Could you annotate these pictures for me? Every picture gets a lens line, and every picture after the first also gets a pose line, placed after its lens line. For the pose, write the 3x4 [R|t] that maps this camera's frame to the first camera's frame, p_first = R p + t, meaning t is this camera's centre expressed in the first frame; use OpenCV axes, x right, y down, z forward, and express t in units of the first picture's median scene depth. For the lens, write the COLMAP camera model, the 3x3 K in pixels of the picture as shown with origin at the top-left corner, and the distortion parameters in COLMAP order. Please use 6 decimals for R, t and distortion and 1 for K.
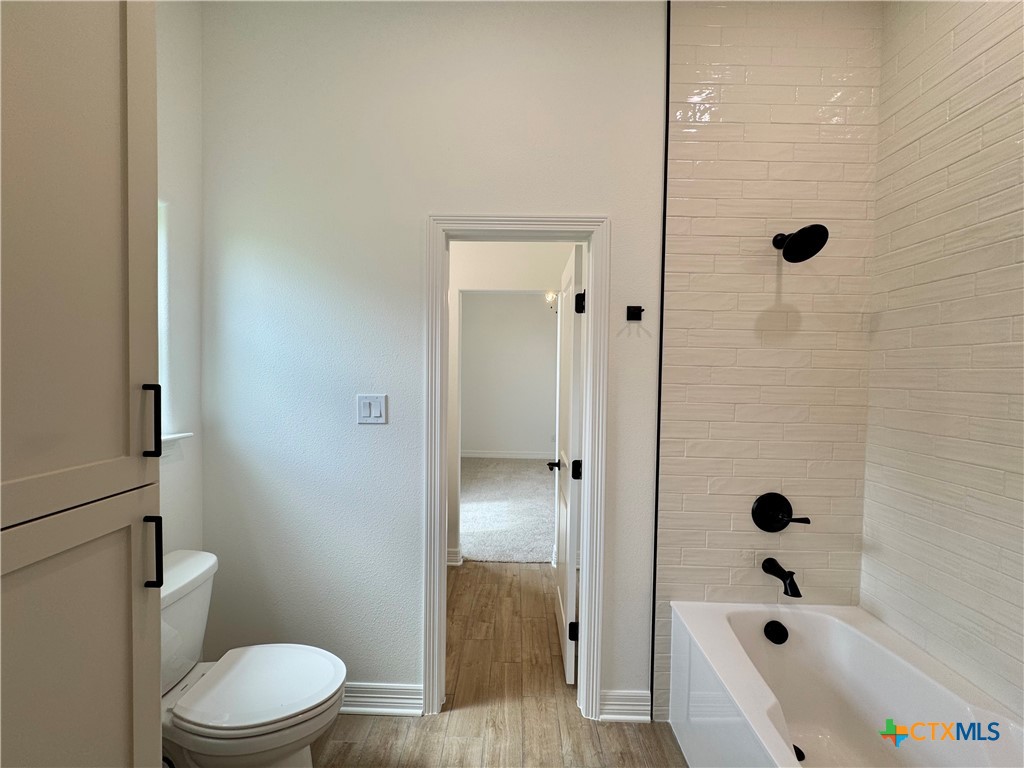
lens RADIAL K [[408.1, 0, 511.5], [0, 408.1, 384.2], [0, 0, 1]] dist [-0.003014, 0.000205]
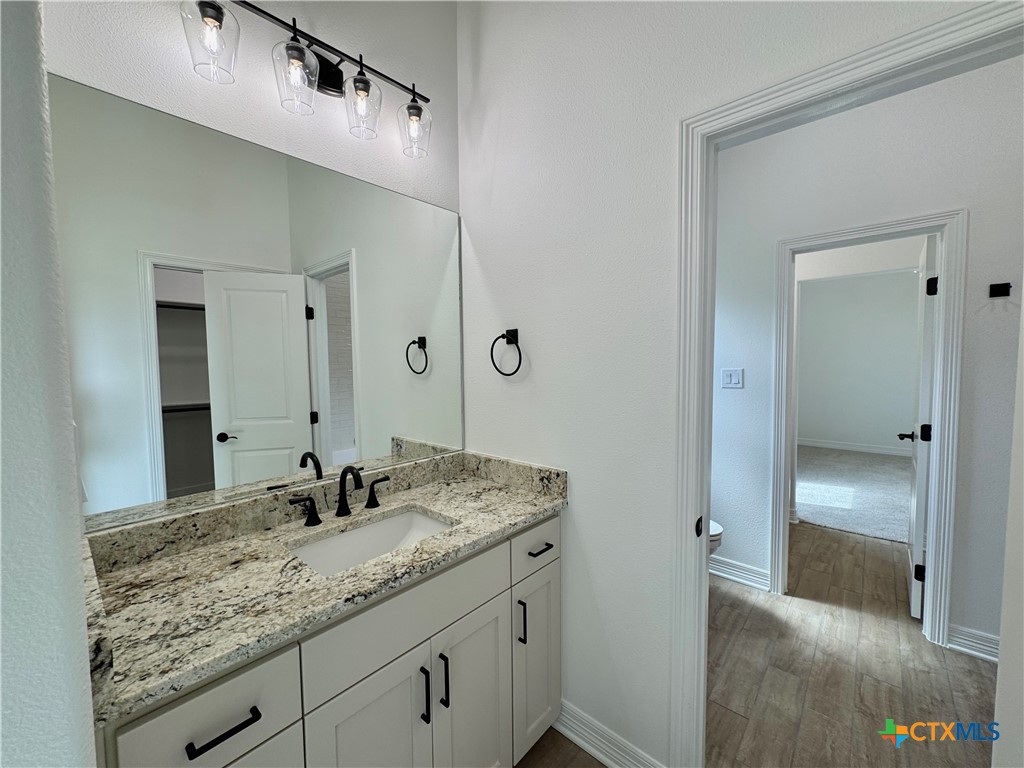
lens RADIAL K [[408.1, 0, 511.5], [0, 408.1, 384.2], [0, 0, 1]] dist [-0.003014, 0.000205]
pose [[0.752772, 0.010284, -0.658201, 0.035692], [0.004079, 0.999786, 0.020286, 0.047881], [0.658268, -0.017955, 0.752569, -0.655823]]
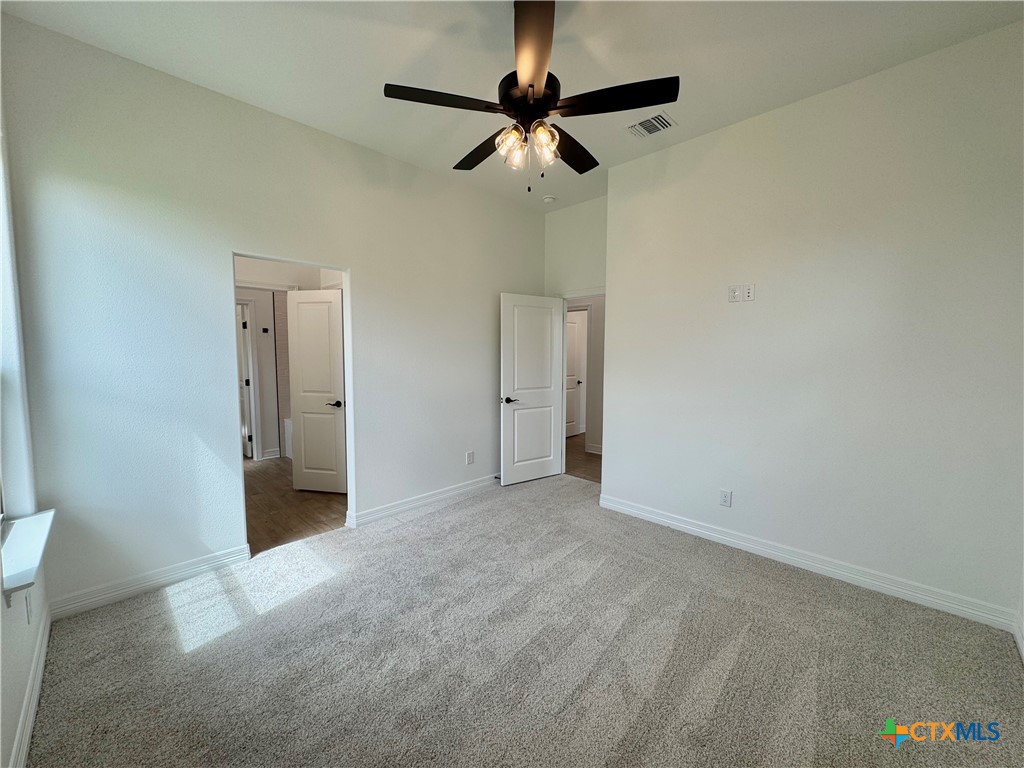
lens RADIAL K [[408.1, 0, 511.5], [0, 408.1, 384.2], [0, 0, 1]] dist [-0.003014, 0.000205]
pose [[0.708035, -0.069355, 0.702763, -0.580016], [0.029221, 0.997191, 0.068972, 0.077576], [-0.705573, -0.028299, 0.708072, -2.518817]]
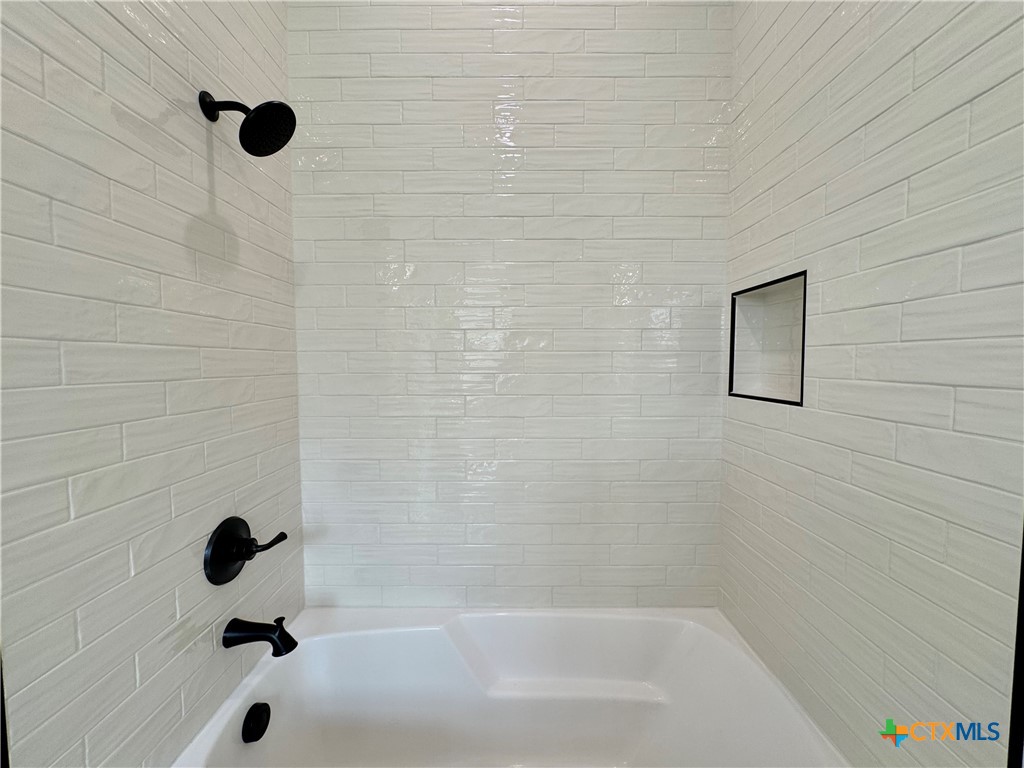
lens RADIAL K [[408.1, 0, 511.5], [0, 408.1, 384.2], [0, 0, 1]] dist [-0.003014, 0.000205]
pose [[-0.006378, -0.071613, 0.997412, 0.027526], [0.033933, 0.996842, 0.071789, 0.029505], [-0.999404, 0.034303, -0.003928, 0.555903]]
